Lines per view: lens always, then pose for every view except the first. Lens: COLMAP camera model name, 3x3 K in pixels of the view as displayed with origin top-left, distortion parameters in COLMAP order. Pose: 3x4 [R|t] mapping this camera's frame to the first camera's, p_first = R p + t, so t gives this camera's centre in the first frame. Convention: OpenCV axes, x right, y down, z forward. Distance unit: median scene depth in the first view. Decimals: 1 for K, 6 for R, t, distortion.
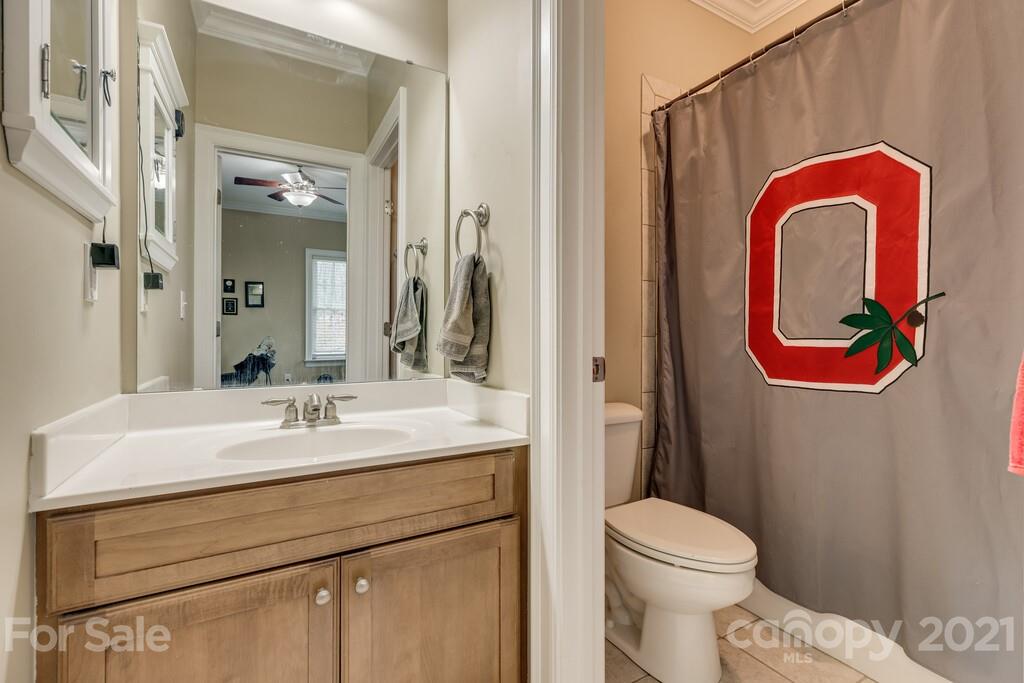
lens RADIAL K [[461.3, 0, 513.4], [0, 461.3, 338.6], [0, 0, 1]] dist [0.003808, 0.000291]
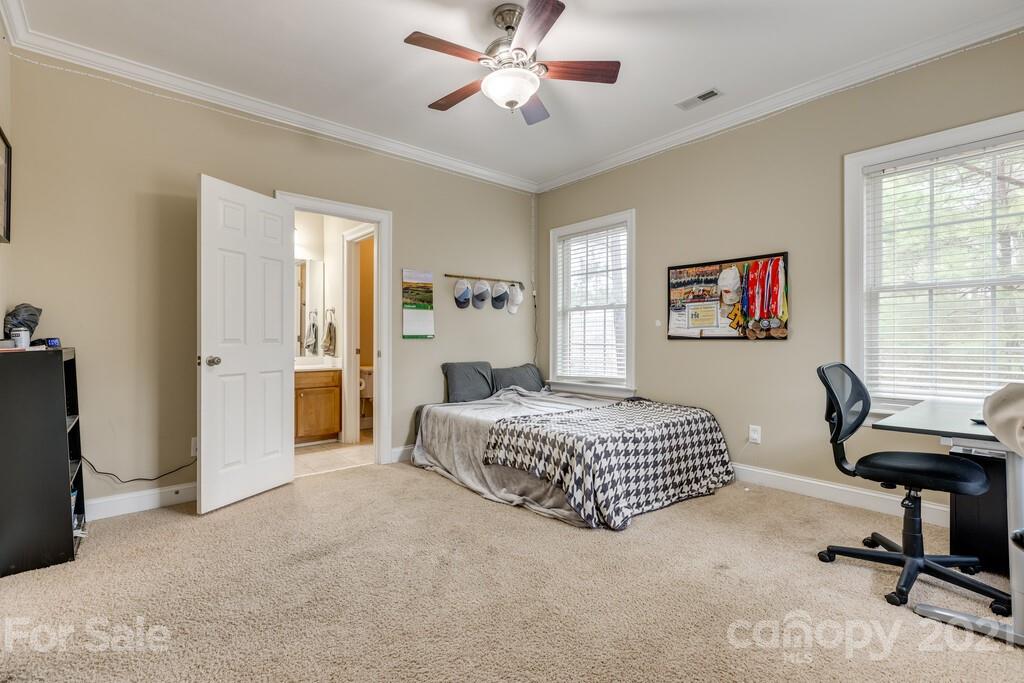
lens RADIAL K [[461.3, 0, 513.7], [0, 461.3, 339.3], [0, 0, 1]] dist [0.003808, 0.000291]
pose [[0.978798, -0.001004, 0.204828, 0.592183], [0.001260, 0.999999, -0.001122, -0.032796], [-0.204826, 0.001357, 0.978797, -2.910423]]
